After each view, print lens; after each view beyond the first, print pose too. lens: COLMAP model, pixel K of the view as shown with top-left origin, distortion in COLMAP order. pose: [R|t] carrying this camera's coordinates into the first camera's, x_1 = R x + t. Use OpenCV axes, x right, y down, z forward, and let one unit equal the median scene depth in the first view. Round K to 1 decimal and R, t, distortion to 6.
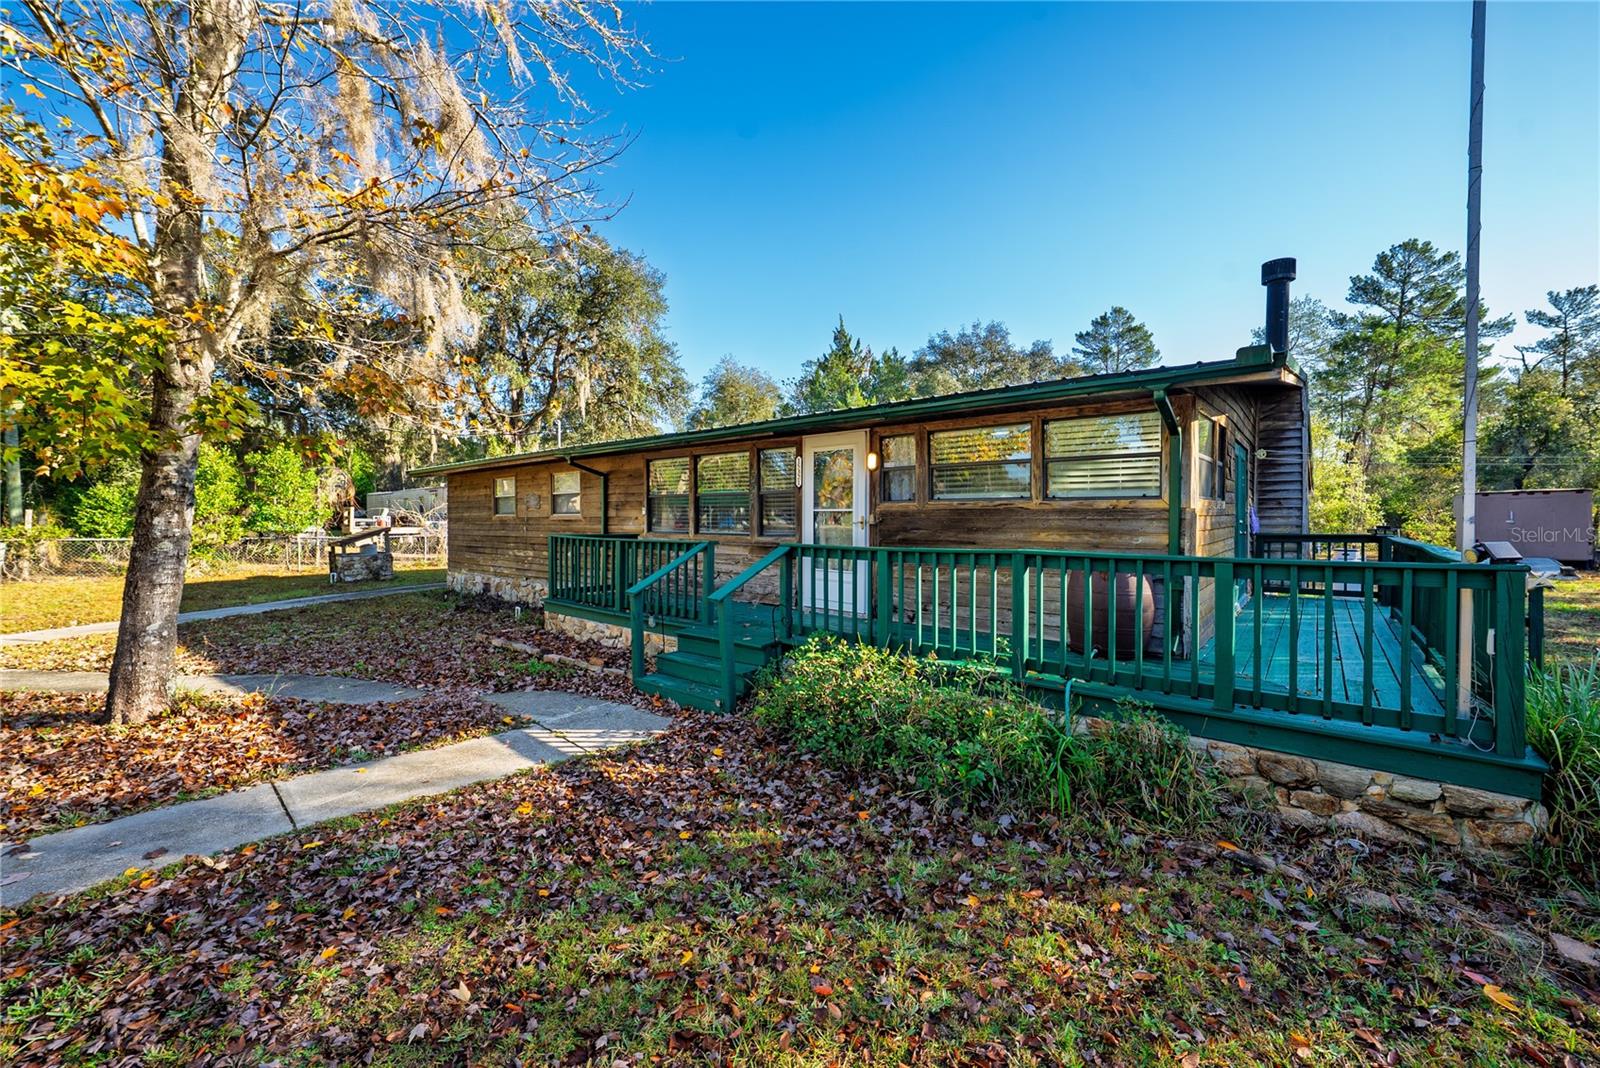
lens RADIAL K [[658.4, 0, 800.0], [0, 658.4, 534.0], [0, 0, 1]] dist [0.001044, -0.000040]
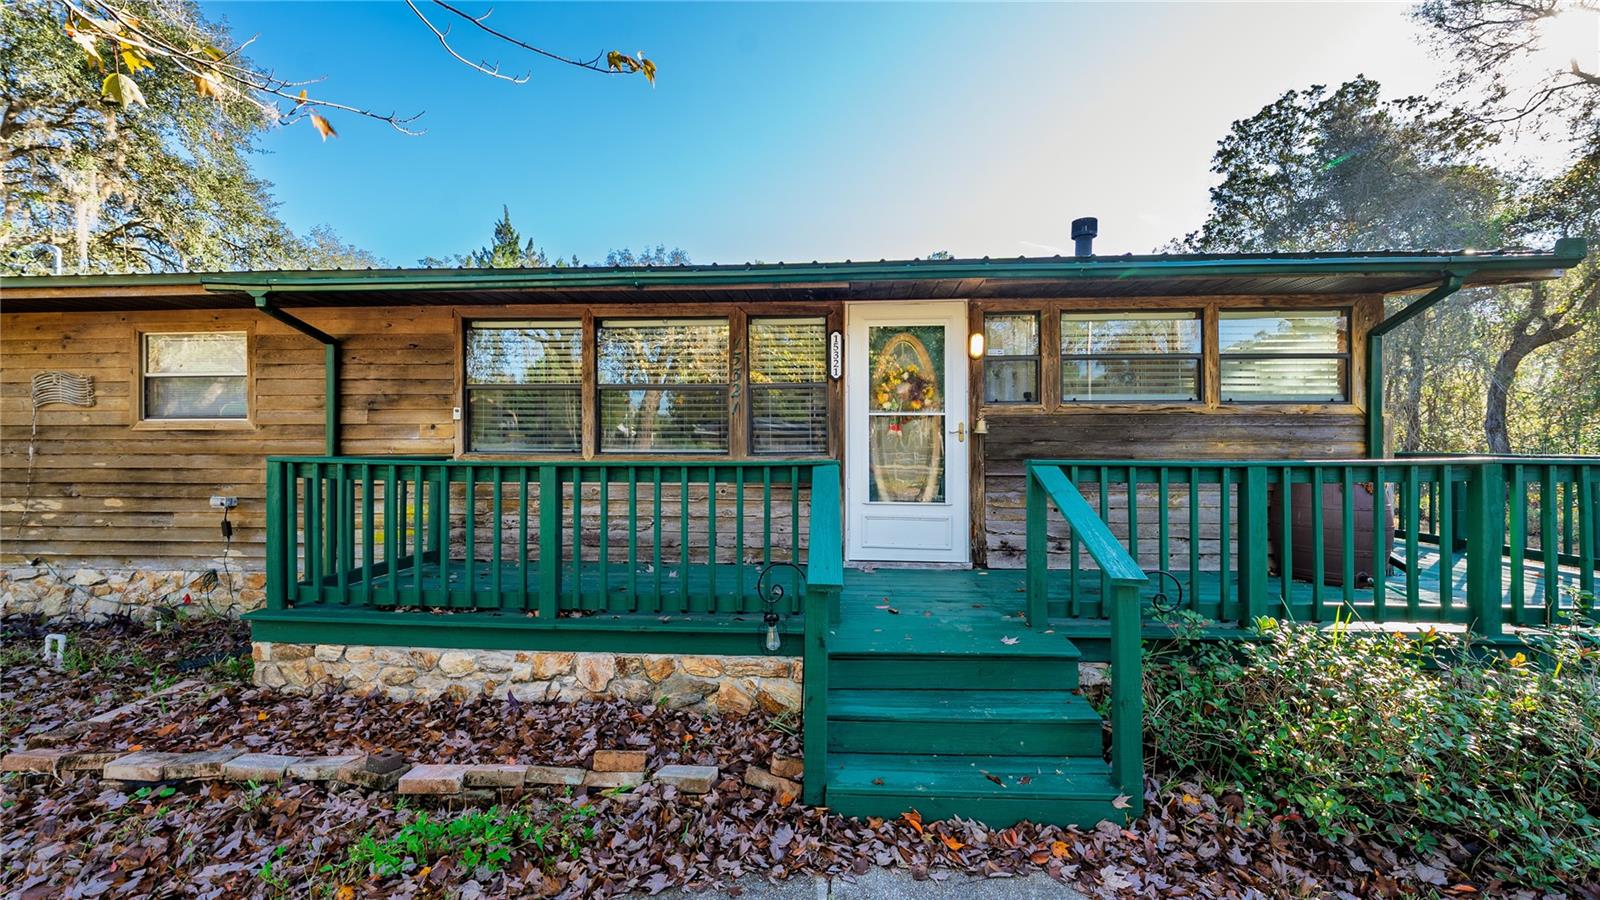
lens RADIAL K [[586.0, 0, 800.0], [0, 586.0, 450.0], [0, 0, 1]] dist [-0.001322, 0.000014]
pose [[0.787219, -0.004960, 0.616654, -0.337846], [0.014914, 0.999828, -0.010997, 0.005044], [-0.616494, 0.017854, 0.787158, 0.488502]]
